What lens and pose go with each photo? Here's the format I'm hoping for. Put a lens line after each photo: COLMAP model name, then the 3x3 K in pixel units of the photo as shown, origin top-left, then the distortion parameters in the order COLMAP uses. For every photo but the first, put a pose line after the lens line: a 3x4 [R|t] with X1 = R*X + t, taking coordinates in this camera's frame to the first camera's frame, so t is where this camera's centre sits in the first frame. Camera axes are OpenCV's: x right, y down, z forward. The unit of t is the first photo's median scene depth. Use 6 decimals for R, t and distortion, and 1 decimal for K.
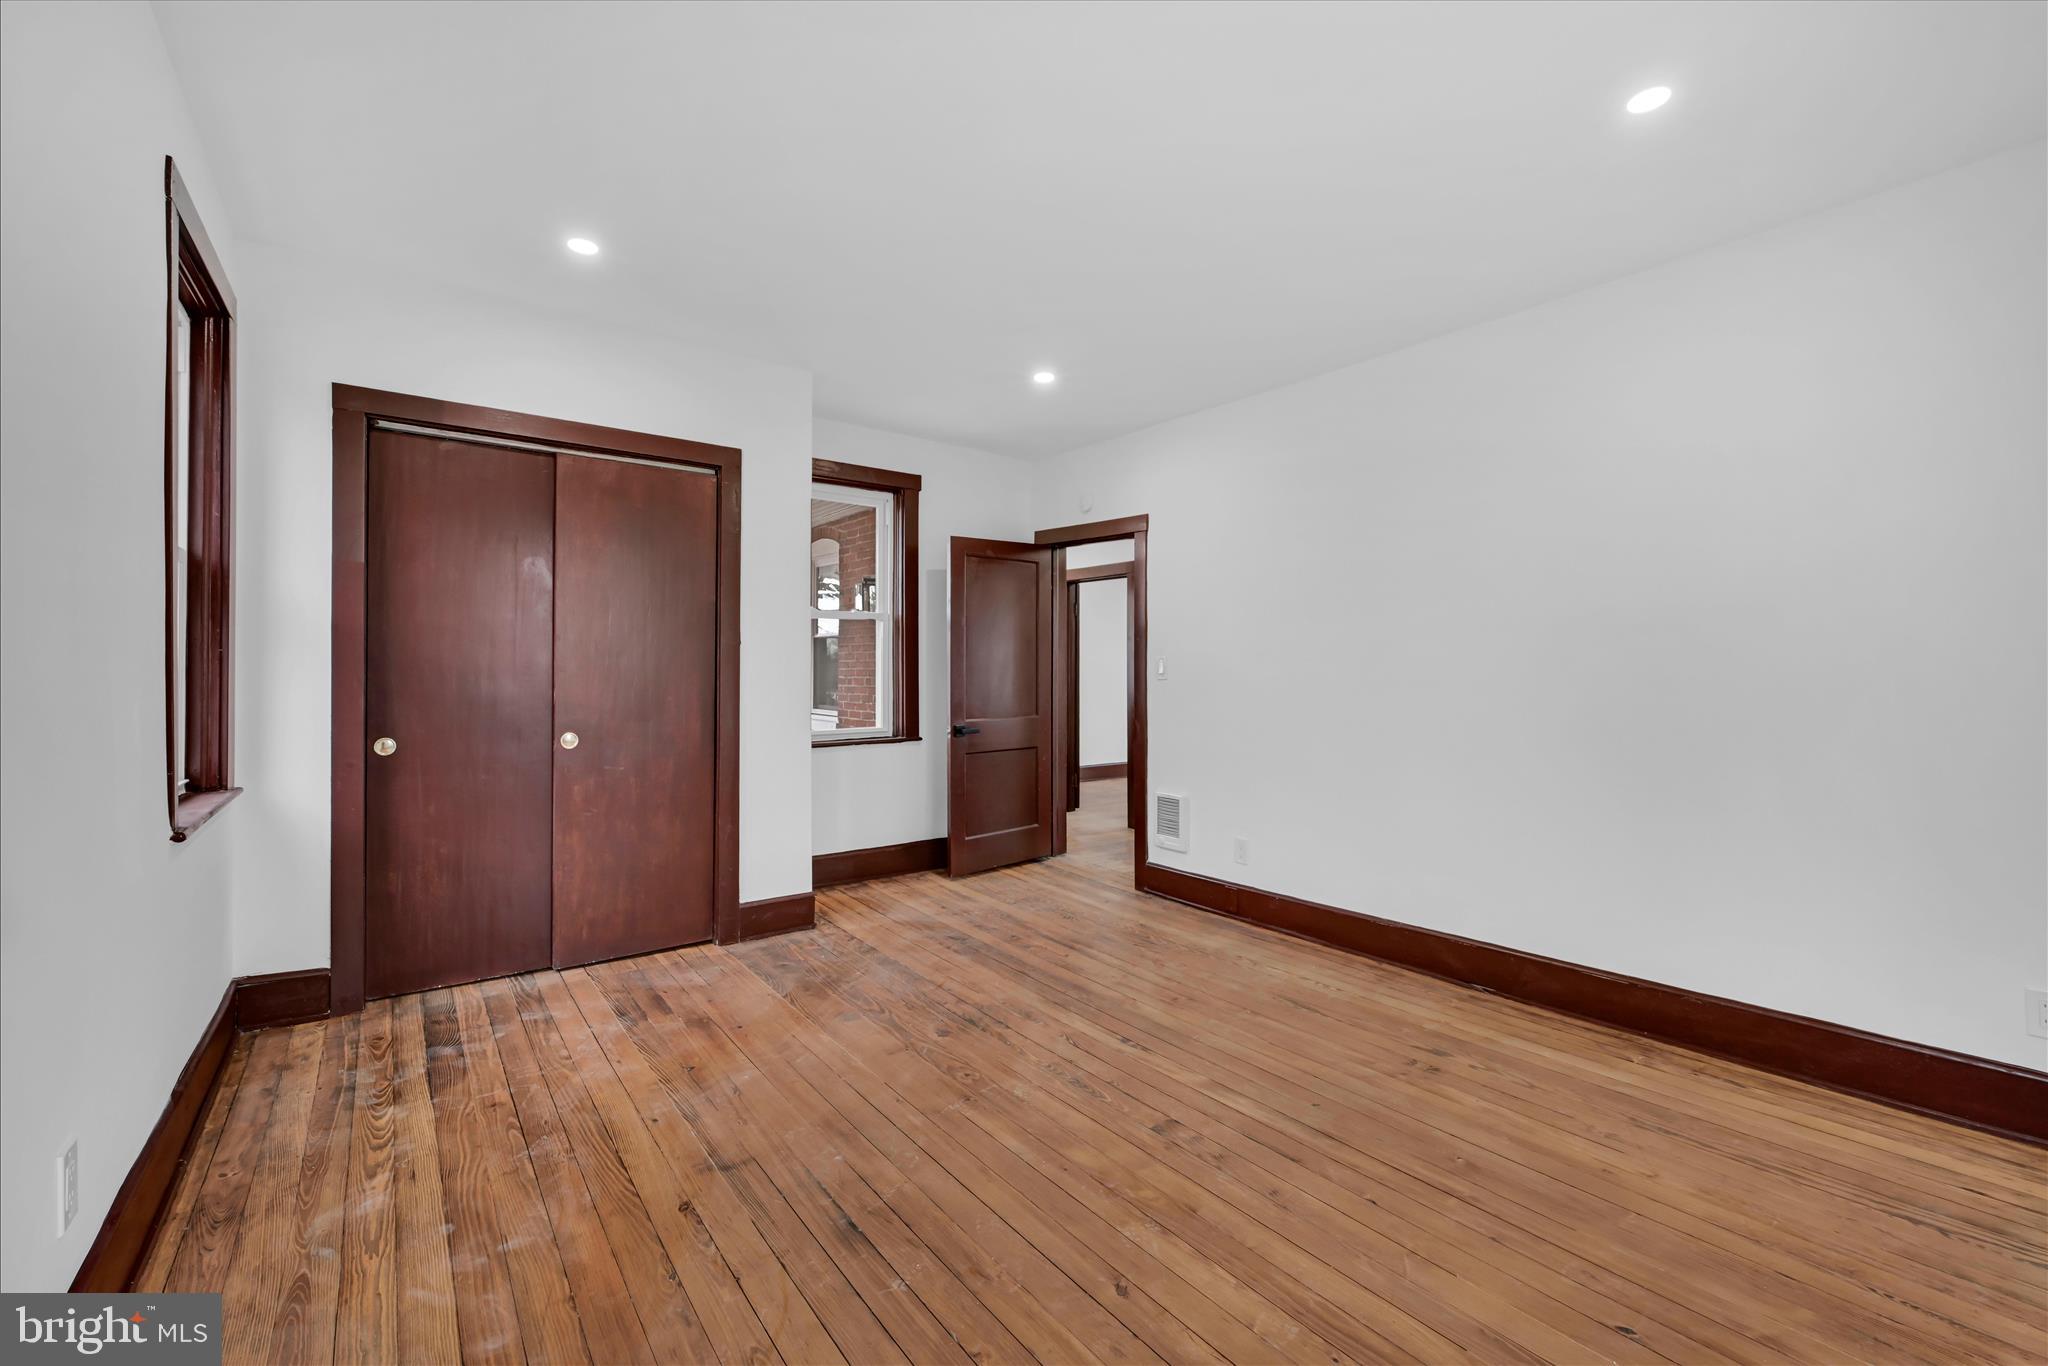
lens RADIAL K [[832.9, 0, 1024.7], [0, 832.9, 669.6], [0, 0, 1]] dist [-0.002008, 0.000088]
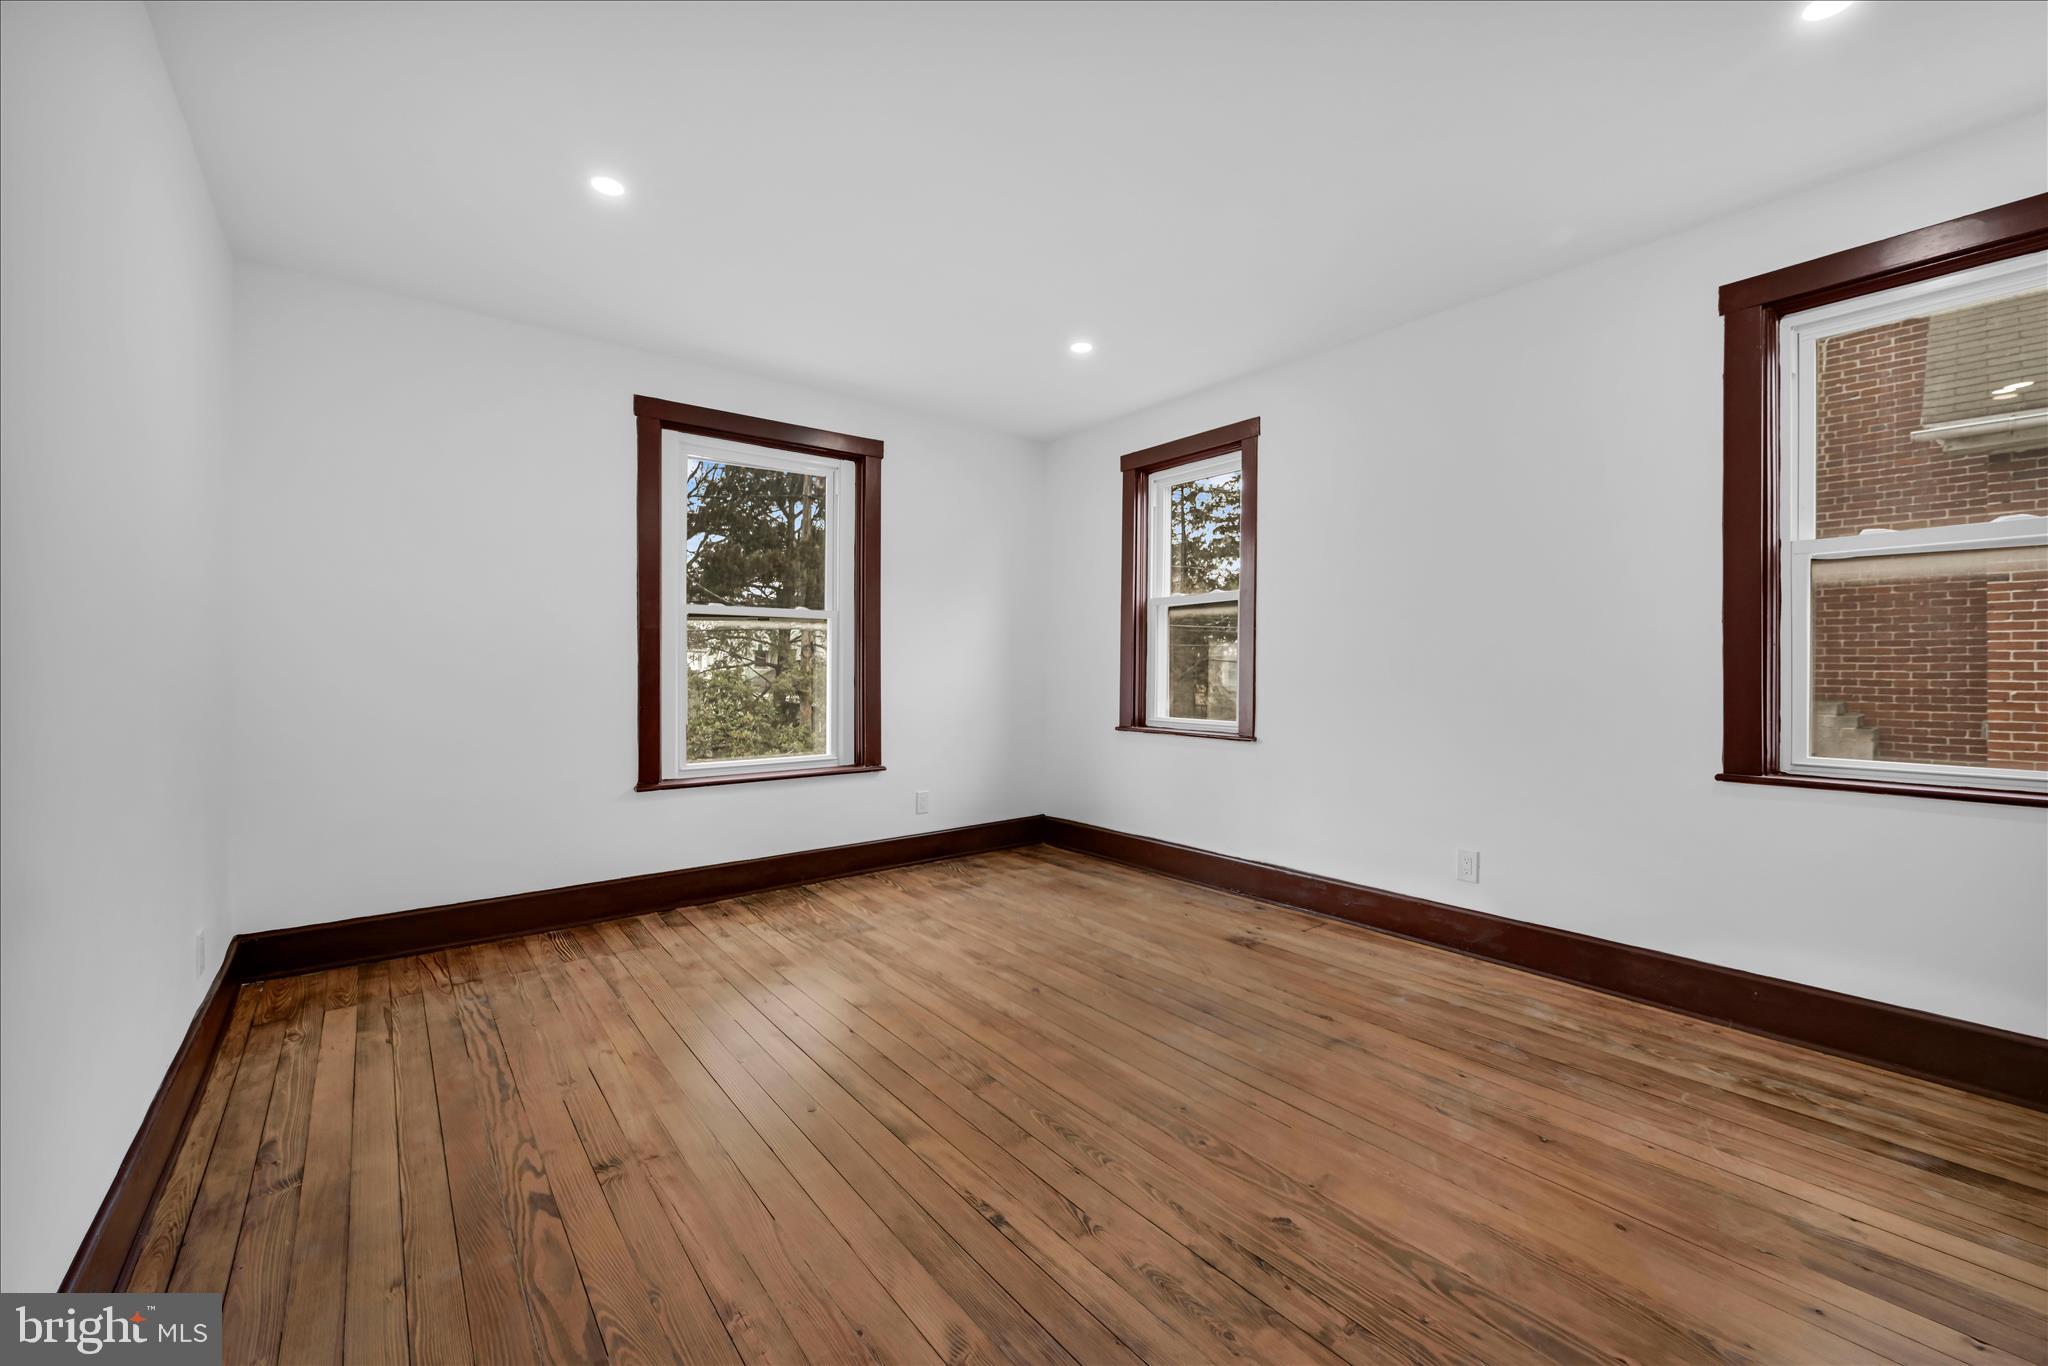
lens RADIAL K [[832.9, 0, 1024.7], [0, 832.9, 669.6], [0, 0, 1]] dist [-0.002008, 0.000088]
pose [[-0.999196, -0.003677, -0.039924, 0.149629], [-0.003646, 0.999993, -0.000858, 0.026388], [0.039927, -0.000711, -0.999202, 1.945247]]
